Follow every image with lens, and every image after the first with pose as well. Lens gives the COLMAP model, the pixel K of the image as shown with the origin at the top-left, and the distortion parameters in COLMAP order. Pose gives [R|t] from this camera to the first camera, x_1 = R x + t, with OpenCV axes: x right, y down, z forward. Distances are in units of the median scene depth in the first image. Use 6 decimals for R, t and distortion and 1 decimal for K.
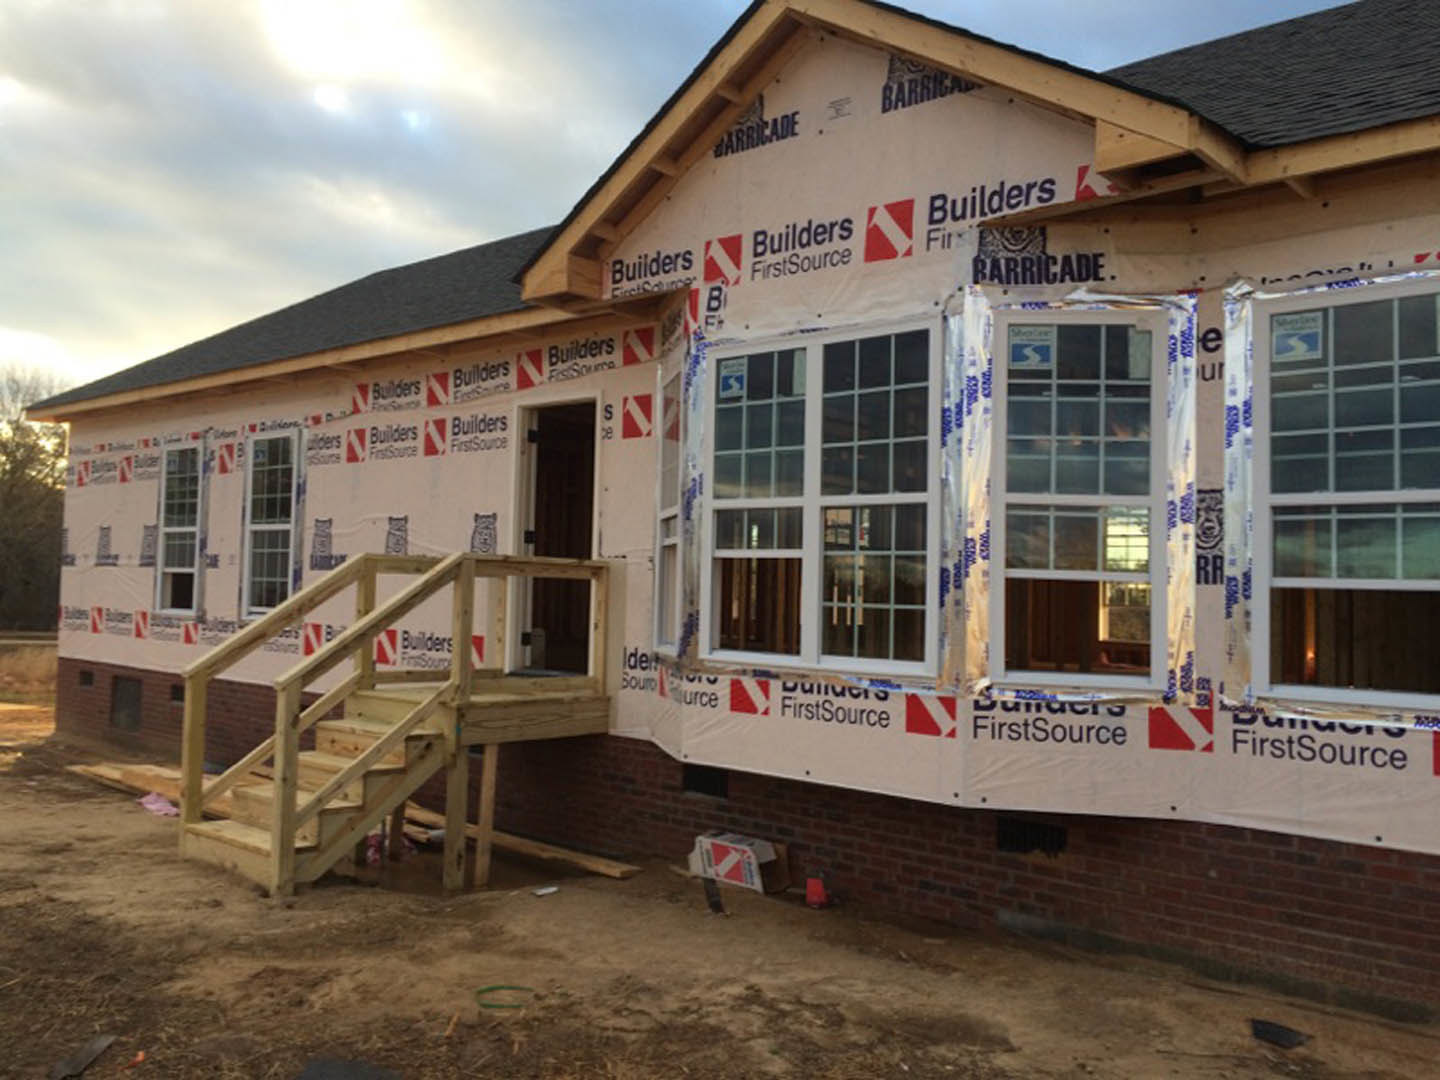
lens RADIAL K [[1231.1, 0, 719.7], [0, 1231.1, 541.6], [0, 0, 1]] dist [0.046709, -0.012100]
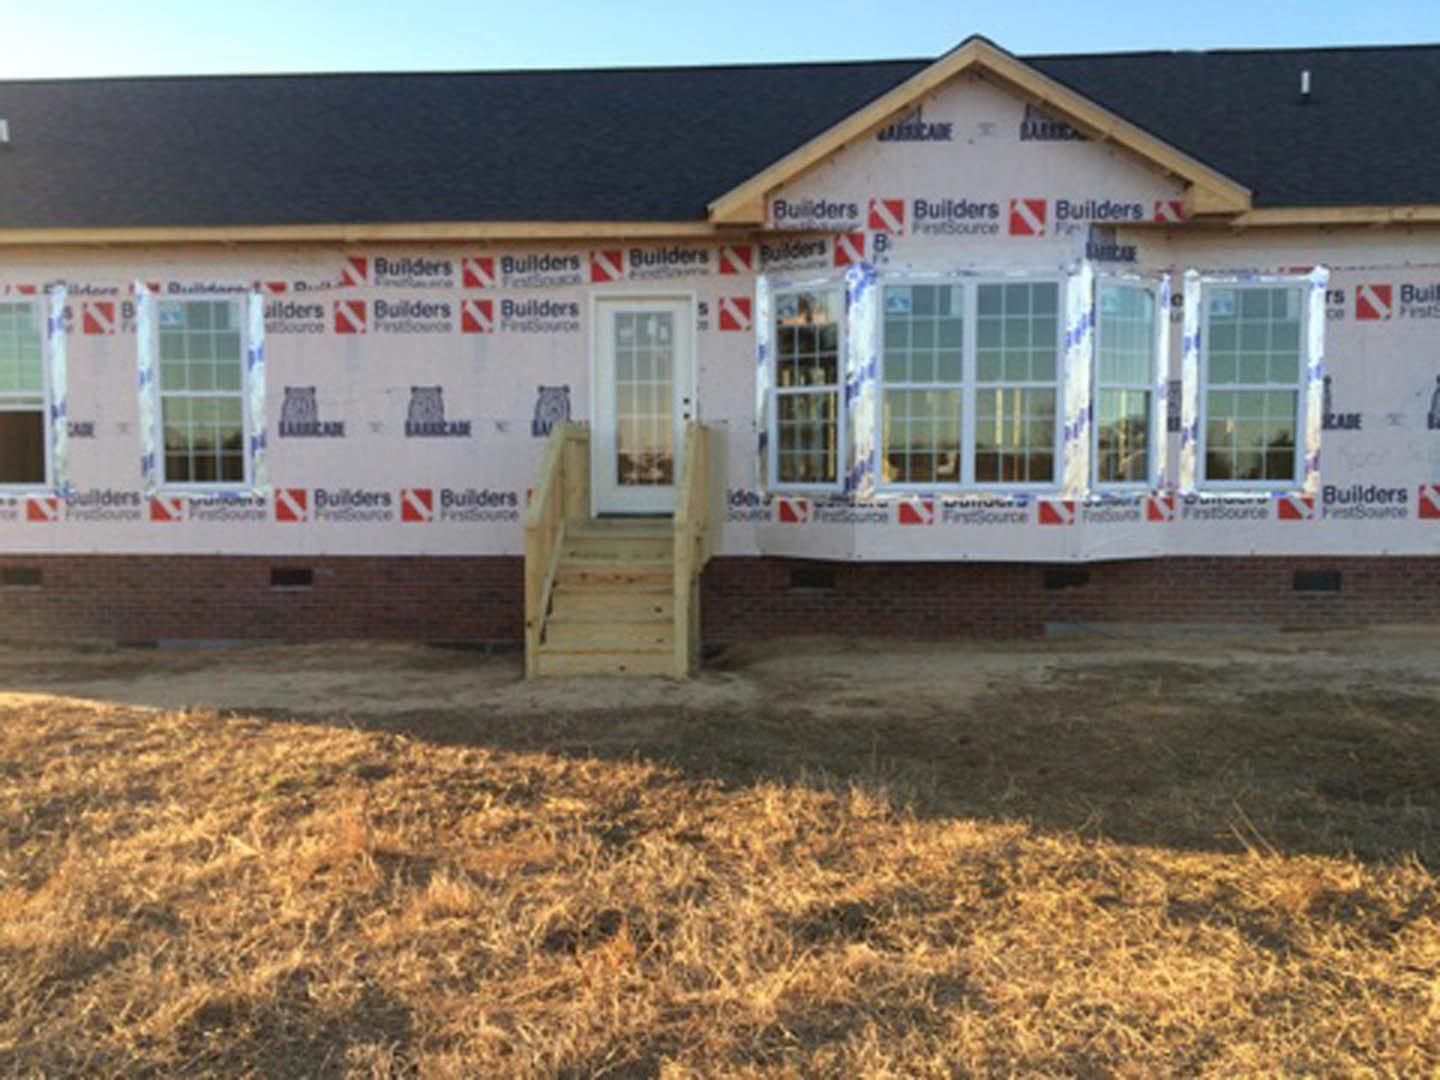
lens RADIAL K [[1231.1, 0, 722.0], [0, 1231.1, 536.3], [0, 0, 1]] dist [0.046709, -0.012100]
pose [[0.786088, -0.076366, 0.613379, -1.135592], [0.000923, 0.992483, 0.122381, -0.034210], [-0.618114, -0.095636, 0.780249, -0.052547]]
